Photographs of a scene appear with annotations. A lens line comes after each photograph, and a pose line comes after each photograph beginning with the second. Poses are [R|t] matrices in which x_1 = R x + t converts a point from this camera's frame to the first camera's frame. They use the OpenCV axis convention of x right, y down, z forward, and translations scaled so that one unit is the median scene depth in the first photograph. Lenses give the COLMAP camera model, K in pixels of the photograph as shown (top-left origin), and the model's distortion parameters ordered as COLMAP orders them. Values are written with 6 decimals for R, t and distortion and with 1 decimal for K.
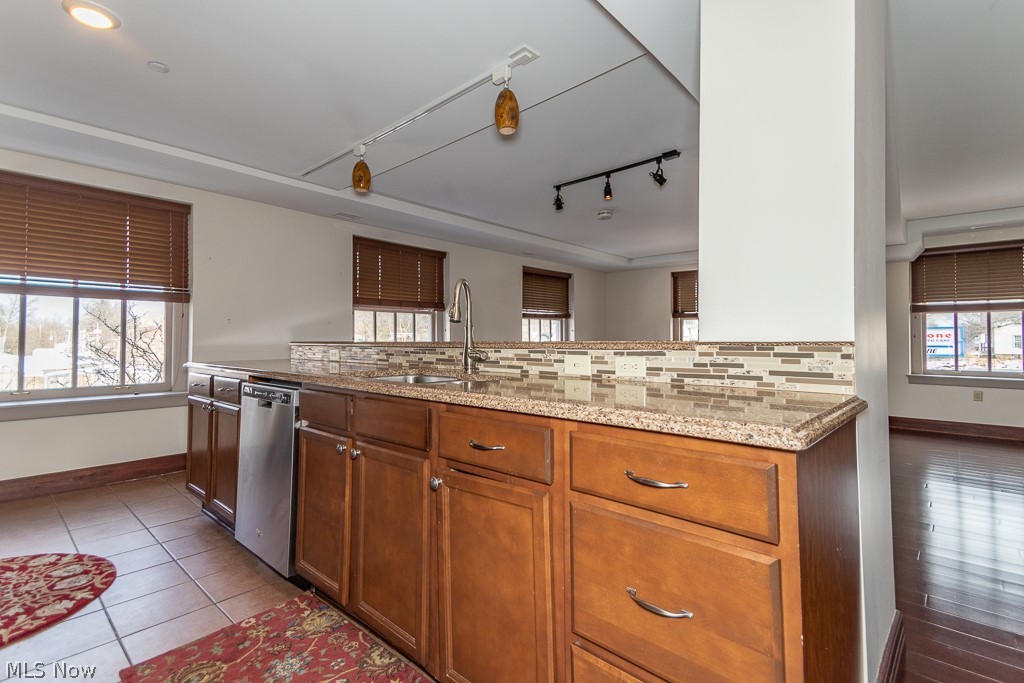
lens RADIAL K [[490.1, 0, 512.0], [0, 490.1, 341.5], [0, 0, 1]] dist [0.020212, 0.000142]
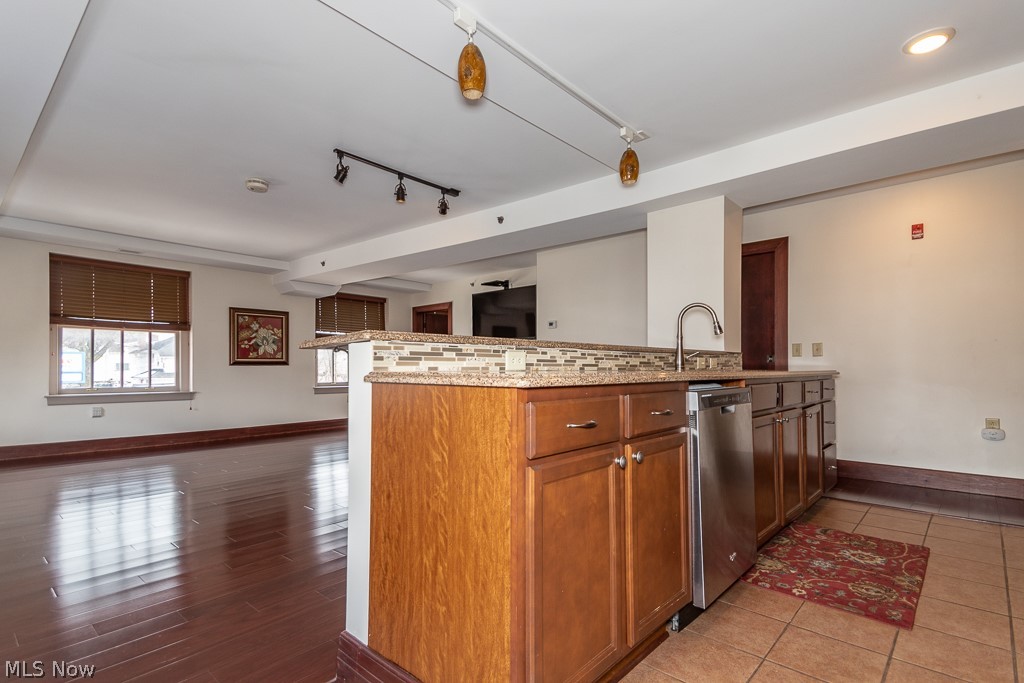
lens RADIAL K [[493.1, 0, 532.3], [0, 493.1, 356.4], [0, 0, 1]] dist [0.027696, -0.000213]
pose [[-0.030580, 0.016625, 0.999394, -1.196887], [-0.007594, 0.999829, -0.016864, 0.040118], [-0.999503, -0.008106, -0.030449, 1.188553]]
